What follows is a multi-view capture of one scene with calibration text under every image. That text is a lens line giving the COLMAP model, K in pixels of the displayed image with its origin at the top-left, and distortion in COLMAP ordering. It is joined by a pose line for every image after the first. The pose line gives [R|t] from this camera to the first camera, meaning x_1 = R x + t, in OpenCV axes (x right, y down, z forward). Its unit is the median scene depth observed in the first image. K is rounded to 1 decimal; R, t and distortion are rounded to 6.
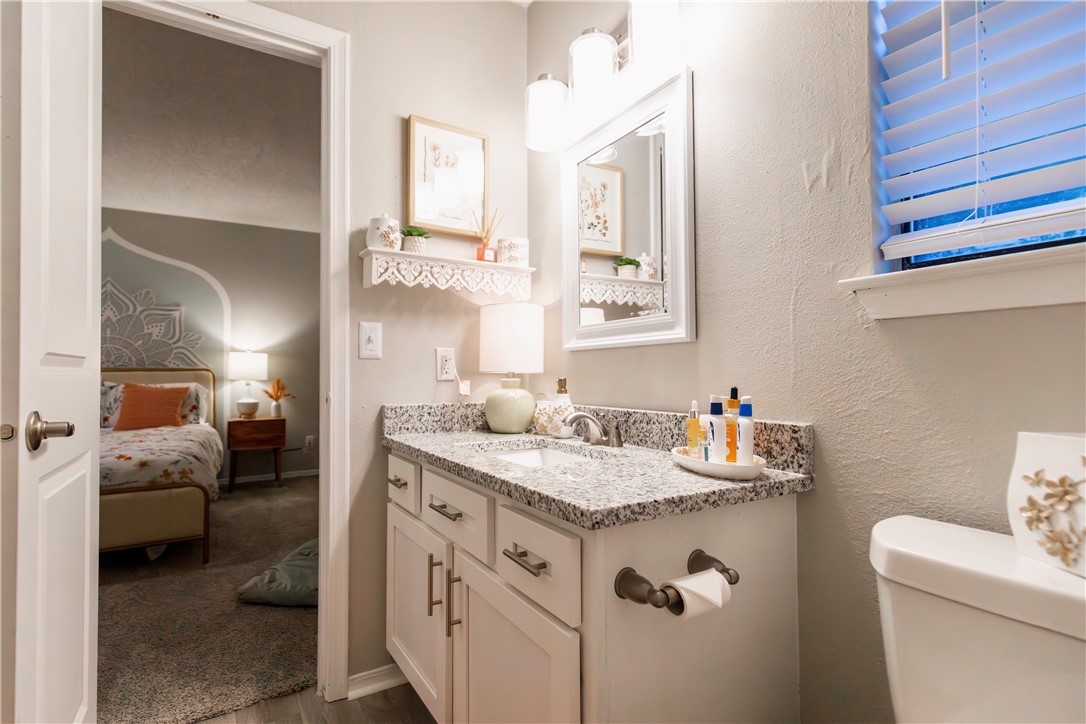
lens RADIAL K [[509.7, 0, 543.0], [0, 509.7, 362.0], [0, 0, 1]] dist [-0.022712, -0.000628]
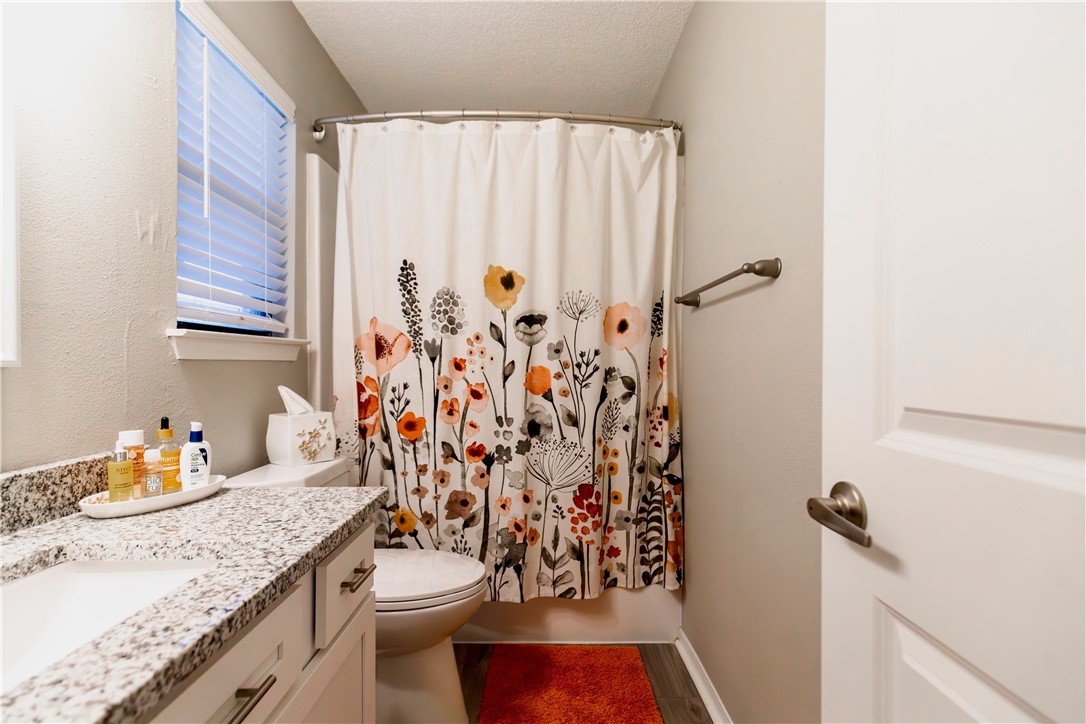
lens RADIAL K [[493.0, 0, 540.3], [0, 493.0, 367.0], [0, 0, 1]] dist [0.012089, -0.001630]
pose [[-0.840282, 0.001109, 0.542149, -0.863986], [-0.006041, 0.999917, -0.011407, -0.048073], [-0.542116, -0.012860, -0.840205, 1.502309]]
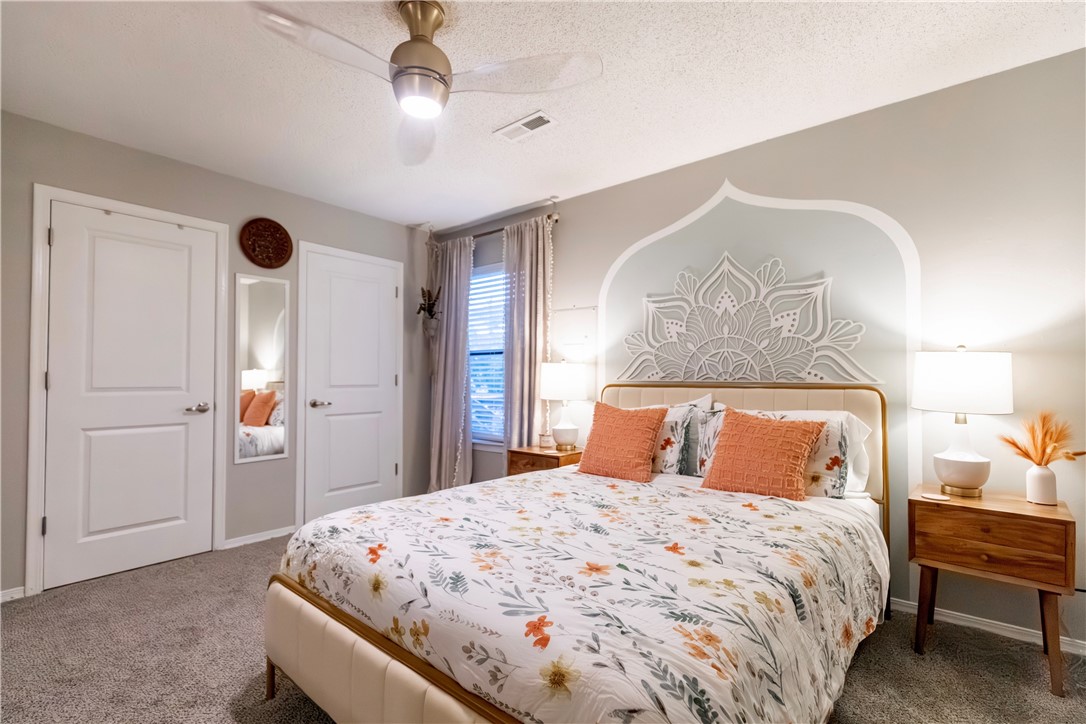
lens RADIAL K [[493.0, 0, 540.3], [0, 493.0, 367.0], [0, 0, 1]] dist [0.012089, -0.001630]
pose [[0.293744, -0.011457, -0.955816, -0.275137], [0.013517, 0.999878, -0.007831, -0.006802], [0.955789, -0.010619, 0.293863, 0.525485]]
